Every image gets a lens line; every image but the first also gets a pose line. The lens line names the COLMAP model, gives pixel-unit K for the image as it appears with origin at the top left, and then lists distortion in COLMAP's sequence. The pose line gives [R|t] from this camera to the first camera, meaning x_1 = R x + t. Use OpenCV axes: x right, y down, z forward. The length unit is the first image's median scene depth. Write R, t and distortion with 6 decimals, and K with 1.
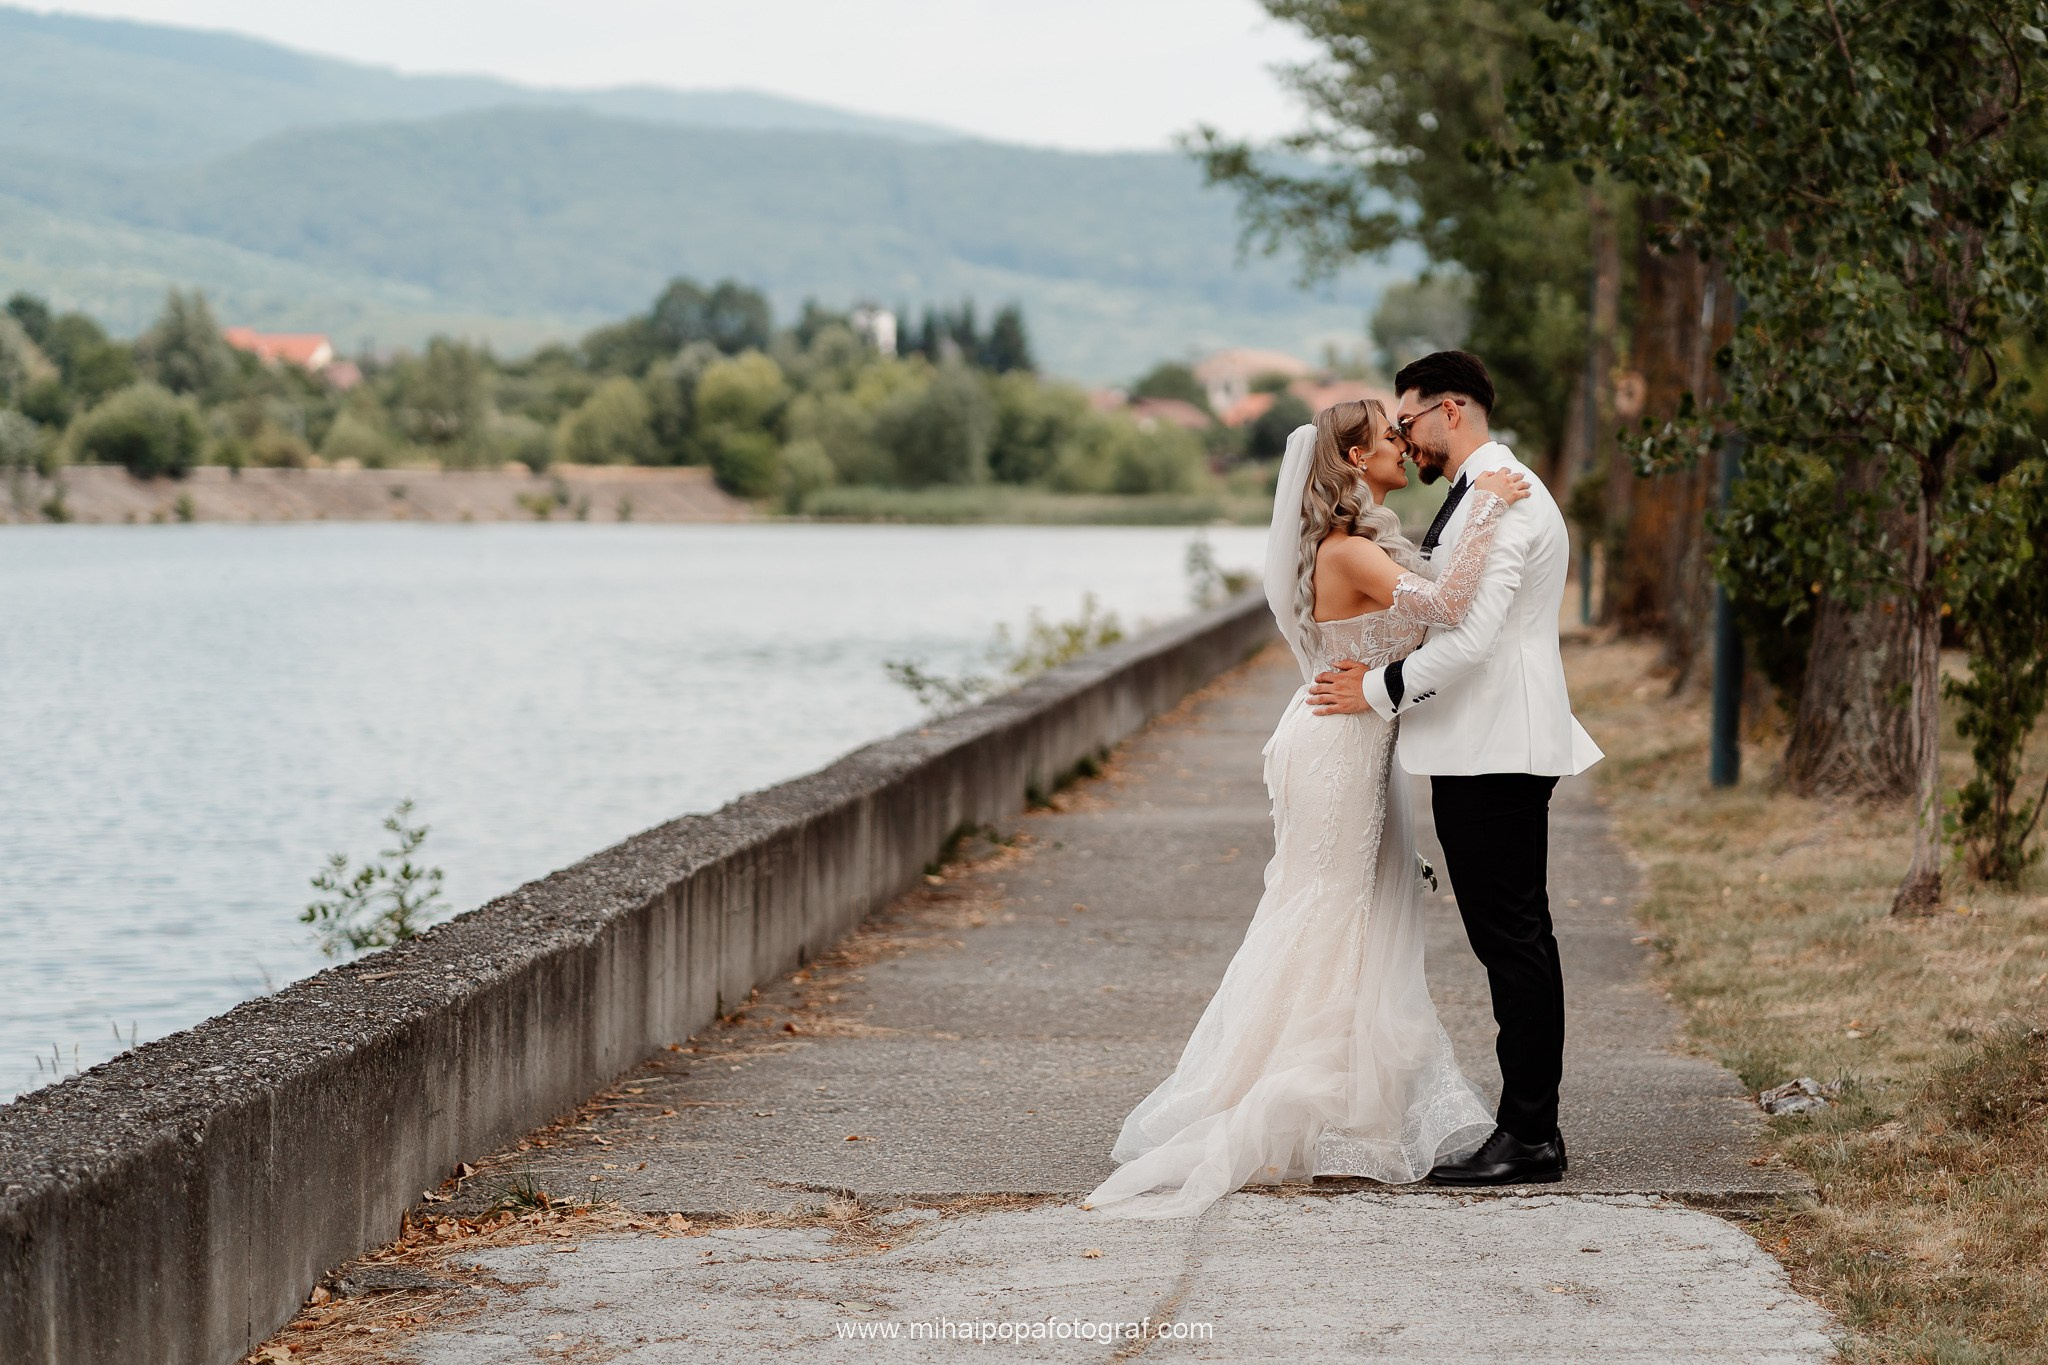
lens RADIAL K [[5085.0, 0, 1125.4], [0, 5085.0, 682.1], [0, 0, 1]] dist [0.709822, -5.247014]
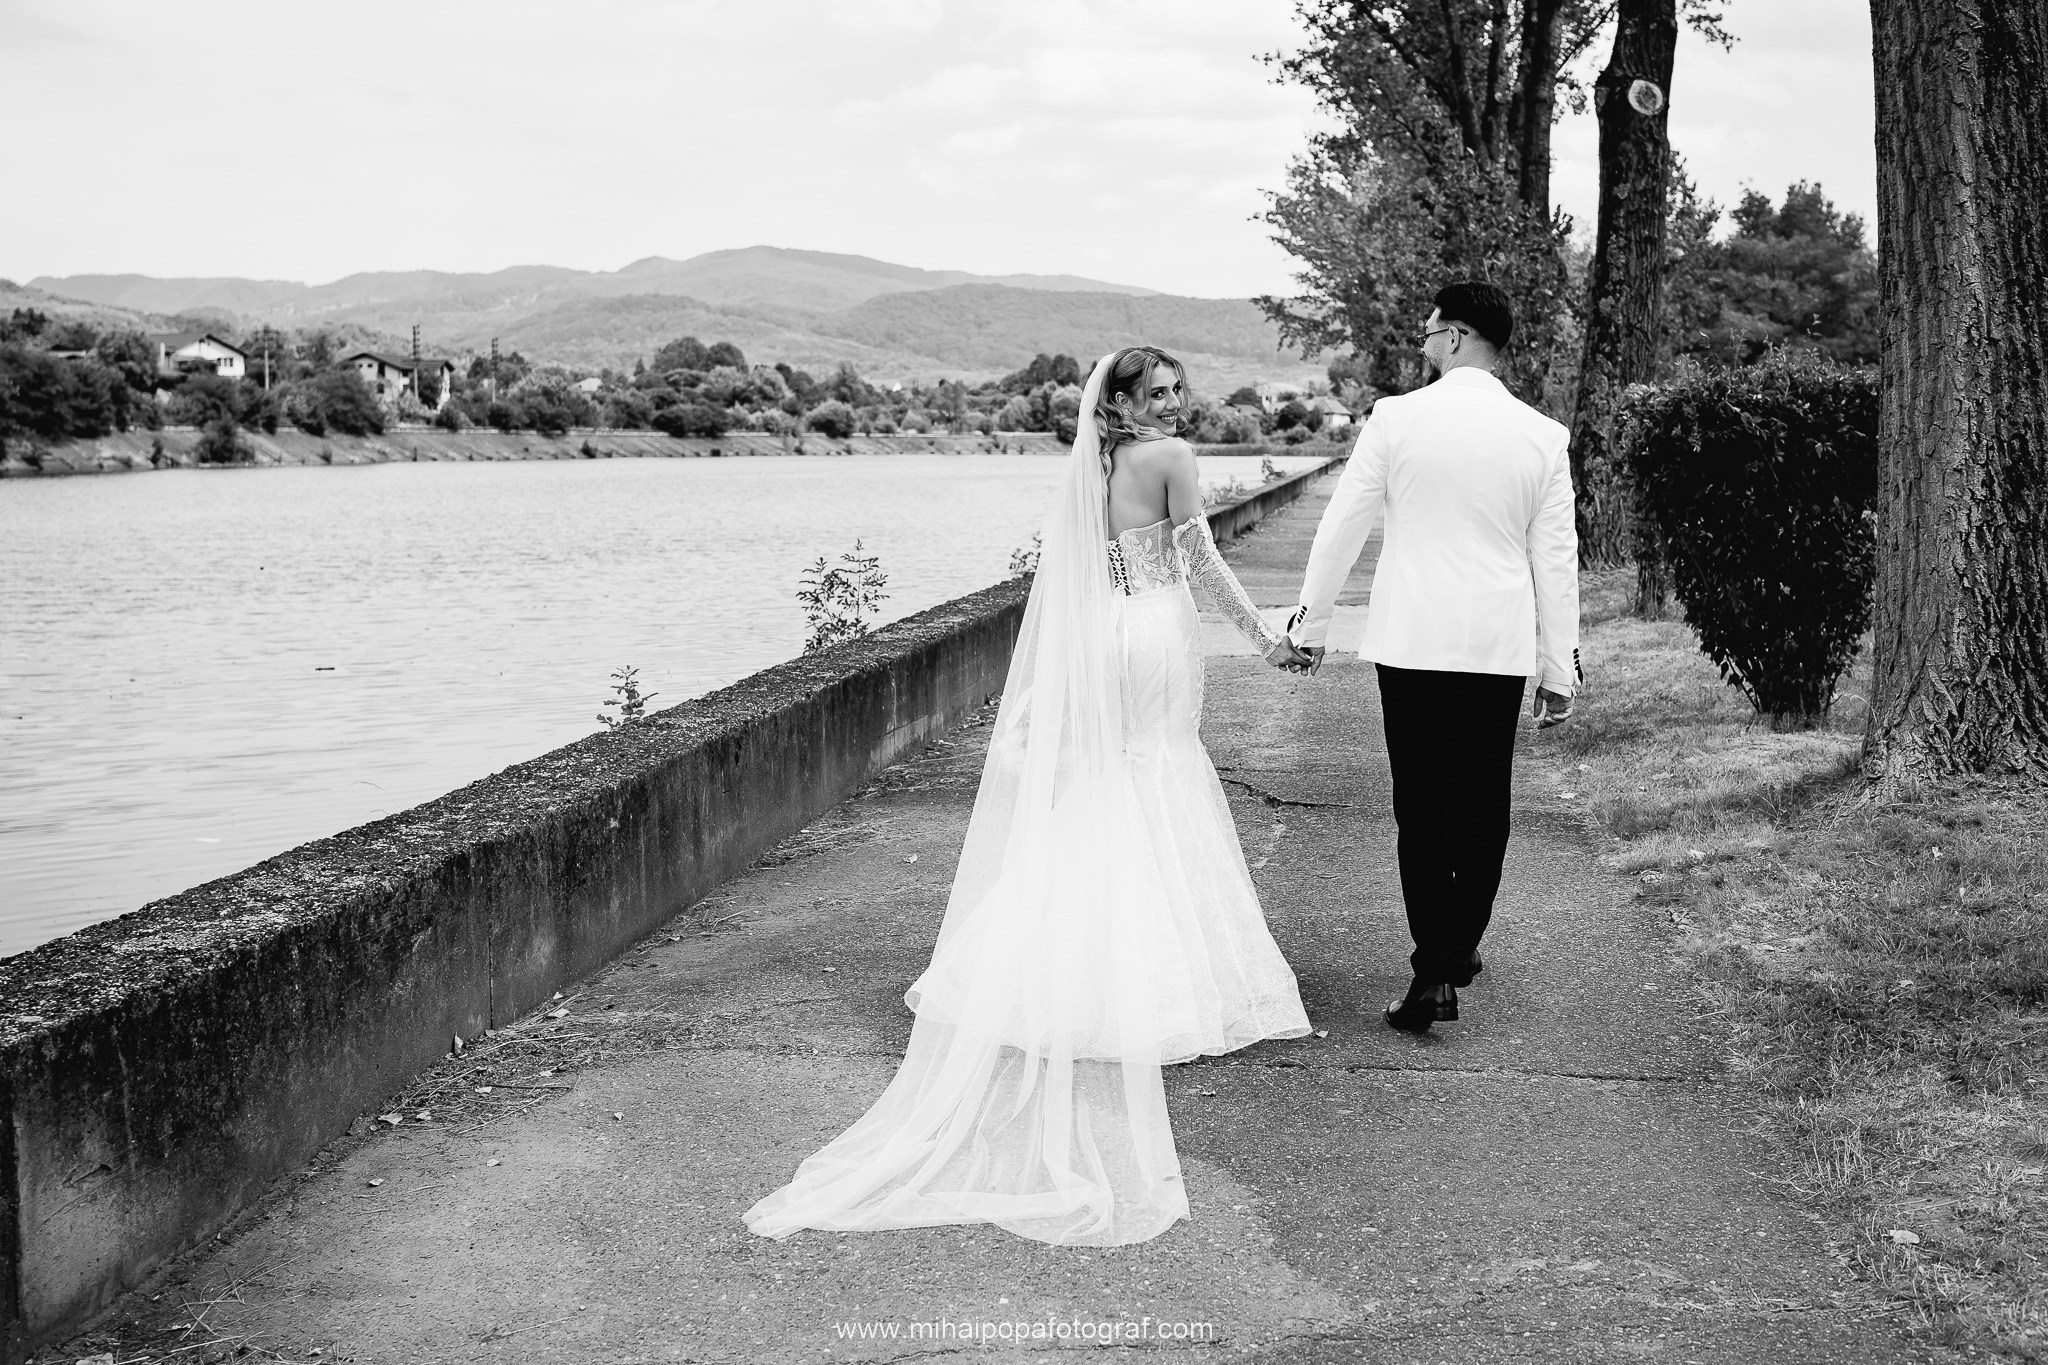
lens RADIAL K [[2127.7, 0, 1024.0], [0, 2127.7, 682.5], [0, 0, 1]] dist [-0.143102, -0.000337]
pose [[0.995621, 0.011089, -0.092820, -0.012873], [-0.004064, 0.997136, 0.075526, 0.008187], [0.093392, -0.074819, 0.992814, -0.138720]]
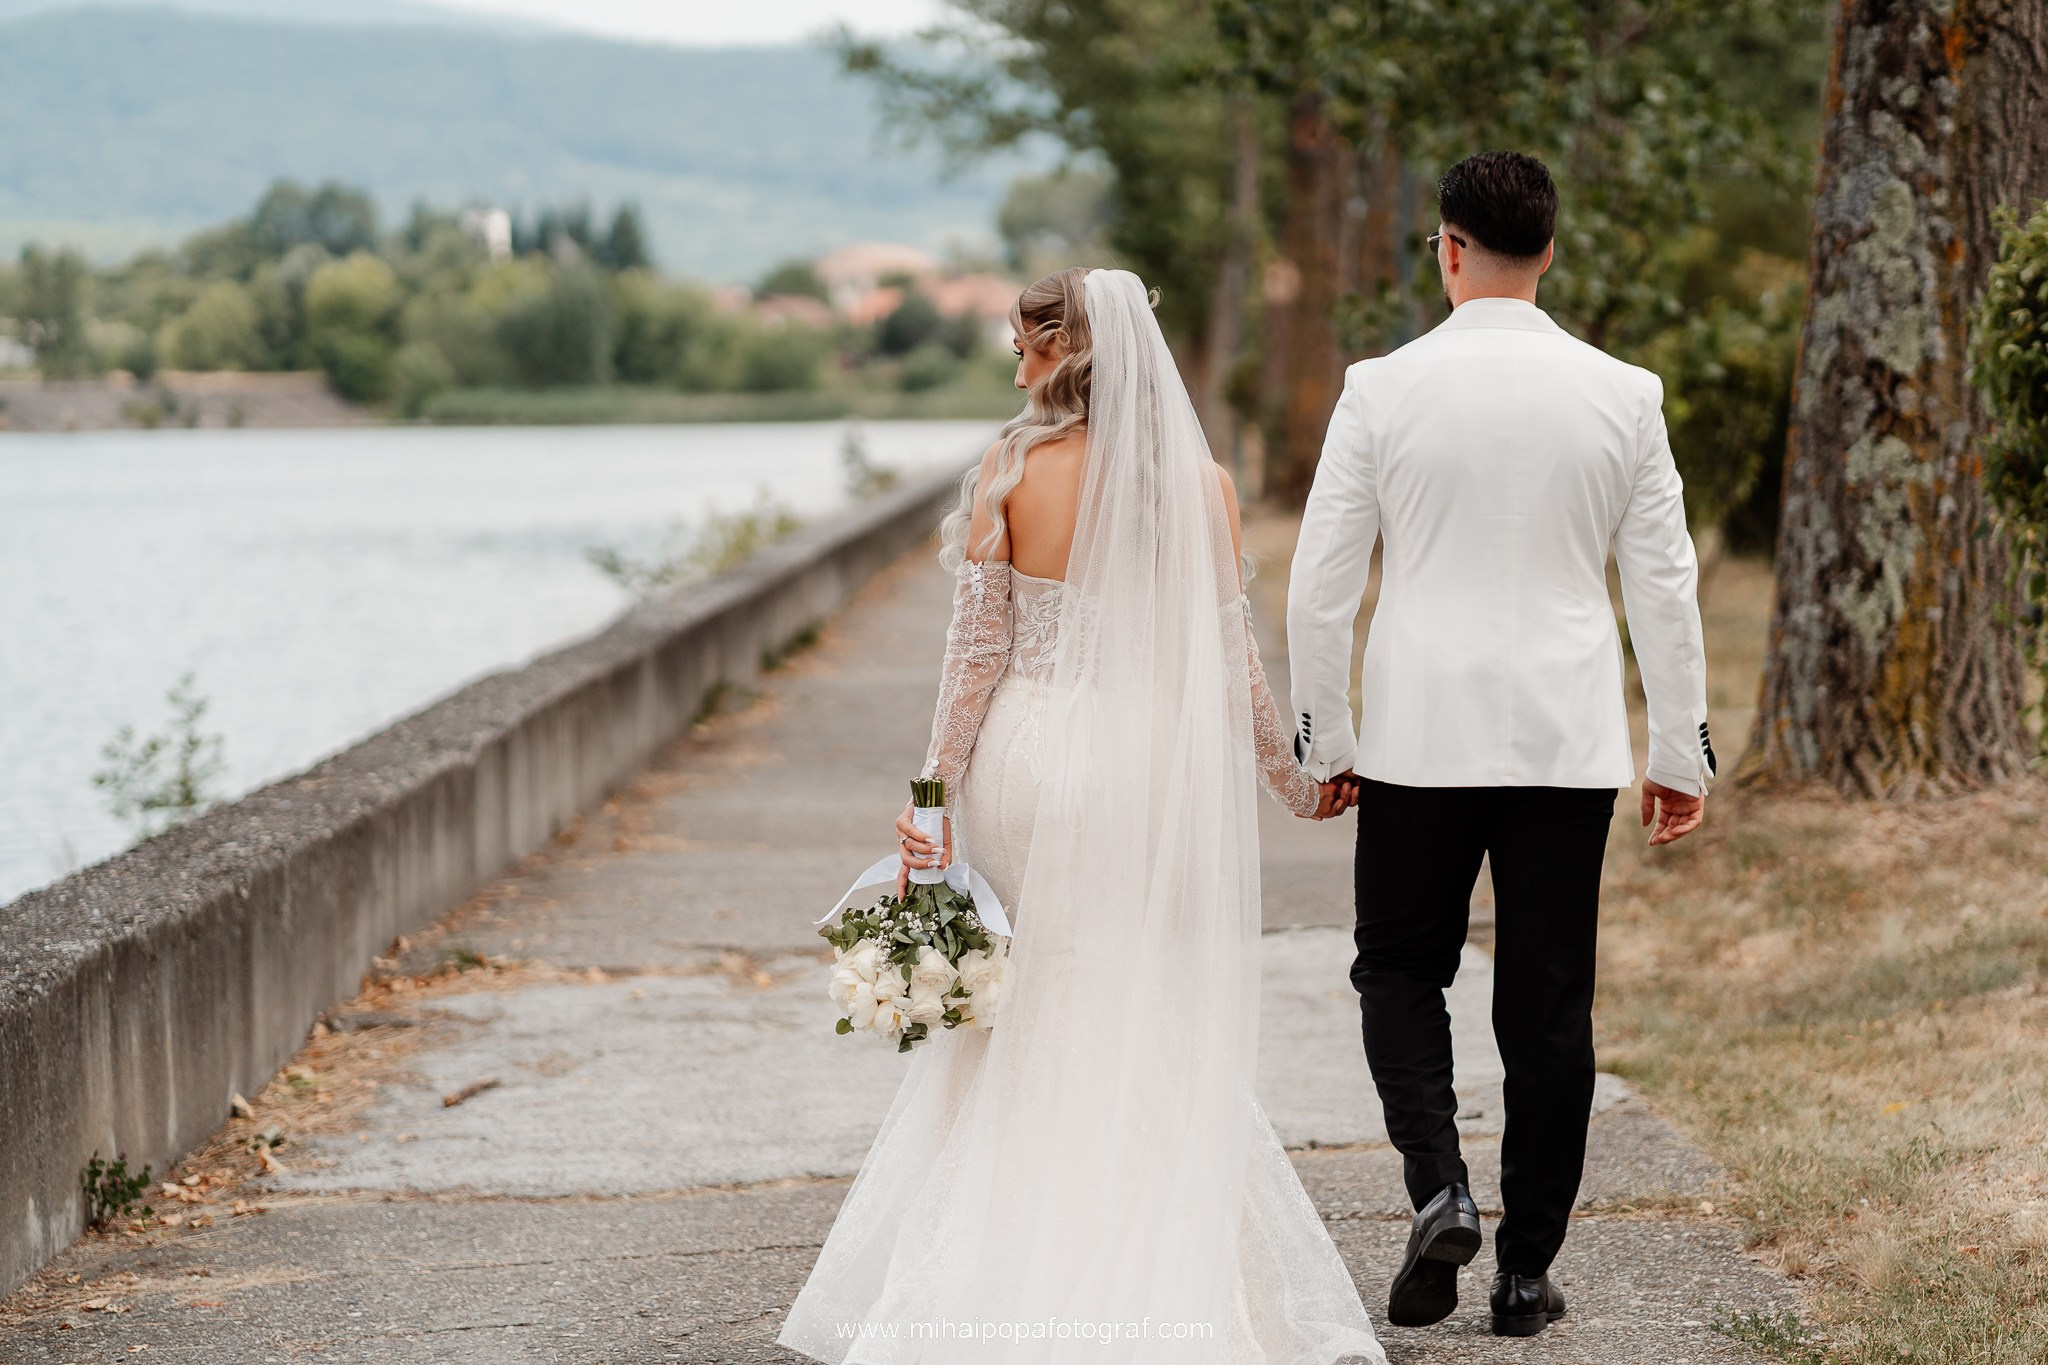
lens RADIAL K [[5085.0, 0, 1125.4], [0, 5085.0, 682.1], [0, 0, 1]] dist [0.709822, -5.247014]
pose [[0.997137, -0.024489, 0.071536, -0.010149], [0.023033, 0.999512, 0.021103, 0.003012], [-0.072018, -0.019395, 0.997215, -0.042443]]
